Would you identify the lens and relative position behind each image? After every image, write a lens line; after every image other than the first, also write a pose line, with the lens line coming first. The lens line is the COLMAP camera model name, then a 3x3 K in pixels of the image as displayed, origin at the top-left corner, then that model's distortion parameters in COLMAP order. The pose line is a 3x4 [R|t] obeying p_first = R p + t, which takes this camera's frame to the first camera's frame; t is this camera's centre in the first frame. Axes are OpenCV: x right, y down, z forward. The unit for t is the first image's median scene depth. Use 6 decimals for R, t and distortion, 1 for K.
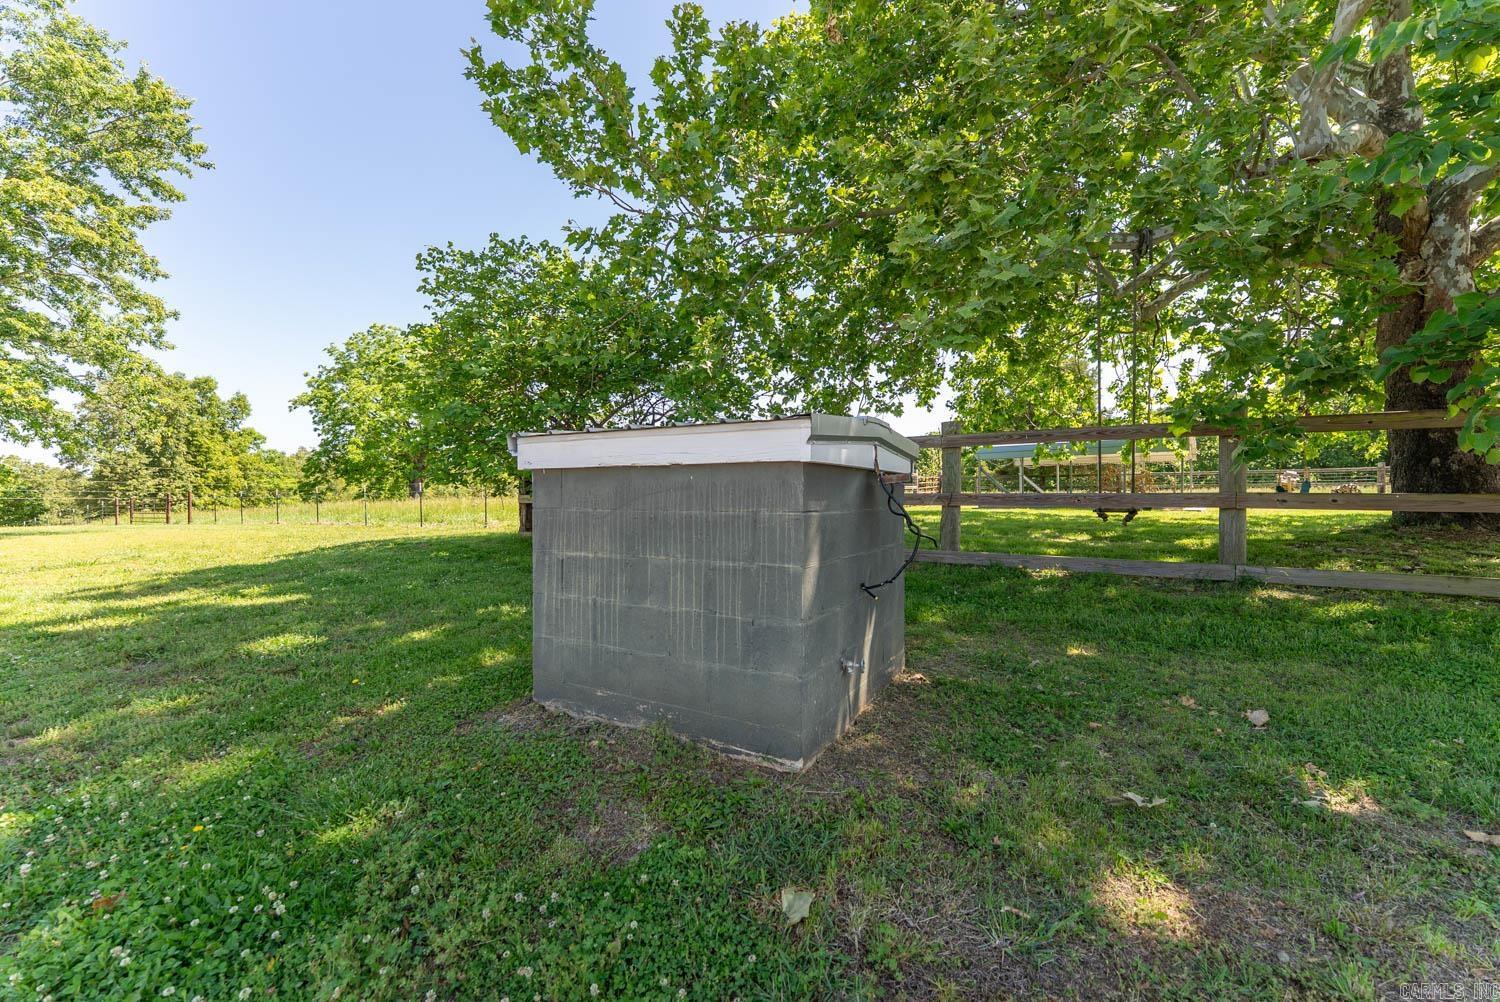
lens RADIAL K [[604.8, 0, 746.1], [0, 604.8, 503.5], [0, 0, 1]] dist [-0.002242, -0.000240]
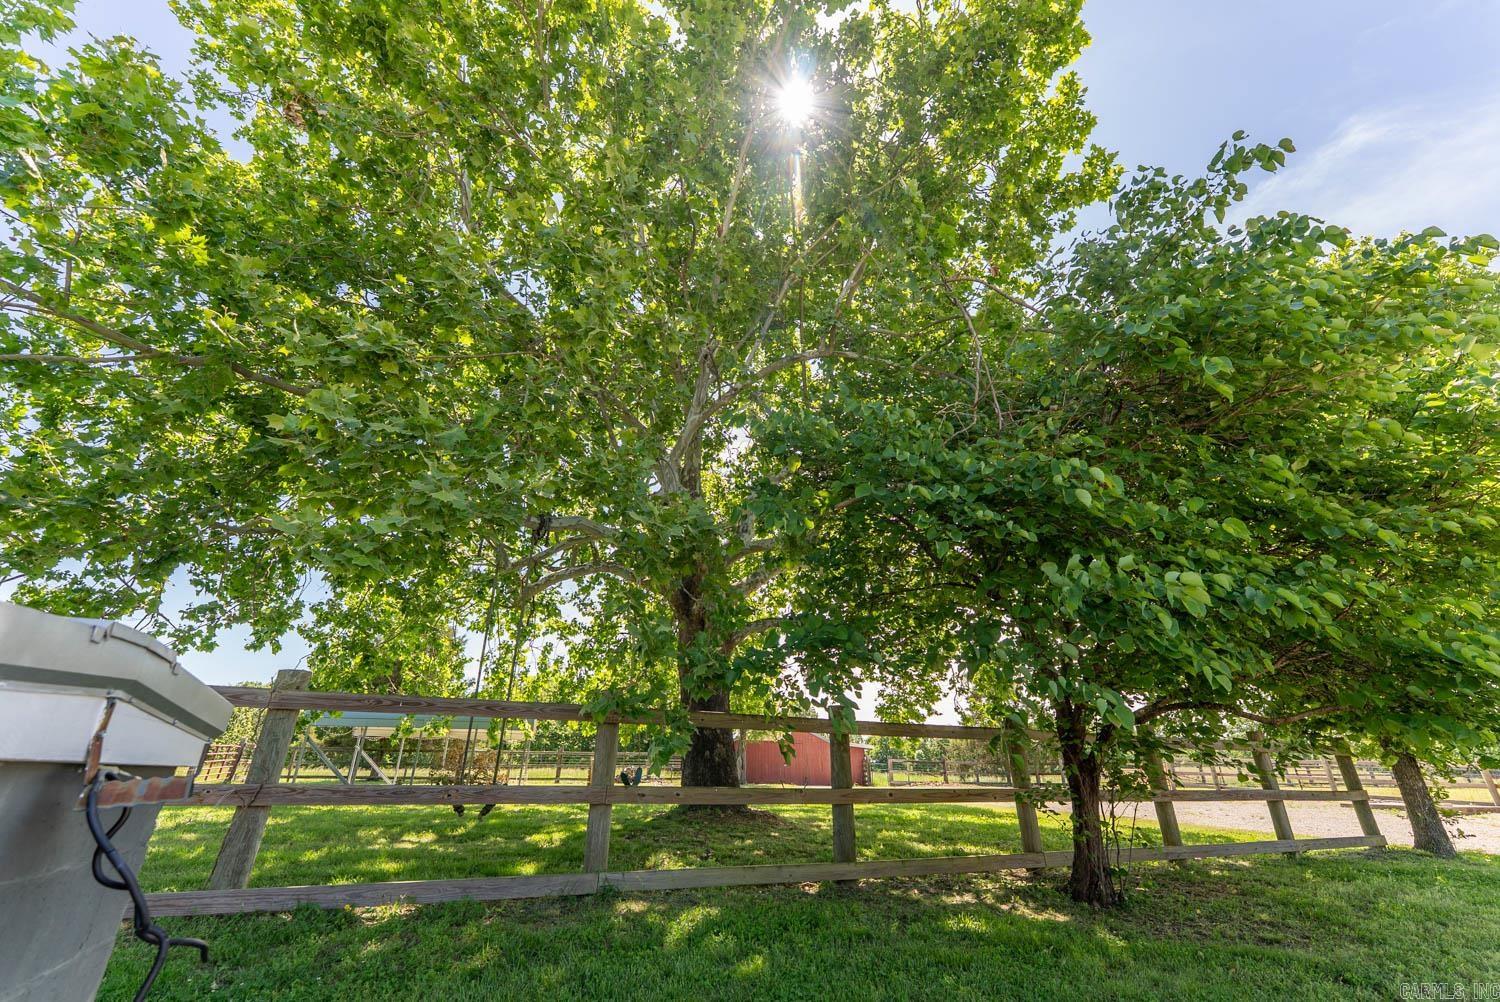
lens RADIAL K [[604.8, 0, 746.1], [0, 604.8, 503.5], [0, 0, 1]] dist [-0.002242, -0.000240]
pose [[0.564572, 0.344264, 0.750161, 0.033320], [0.001380, 0.908468, -0.417953, -0.014725], [-0.825383, 0.237000, 0.512420, 0.128239]]
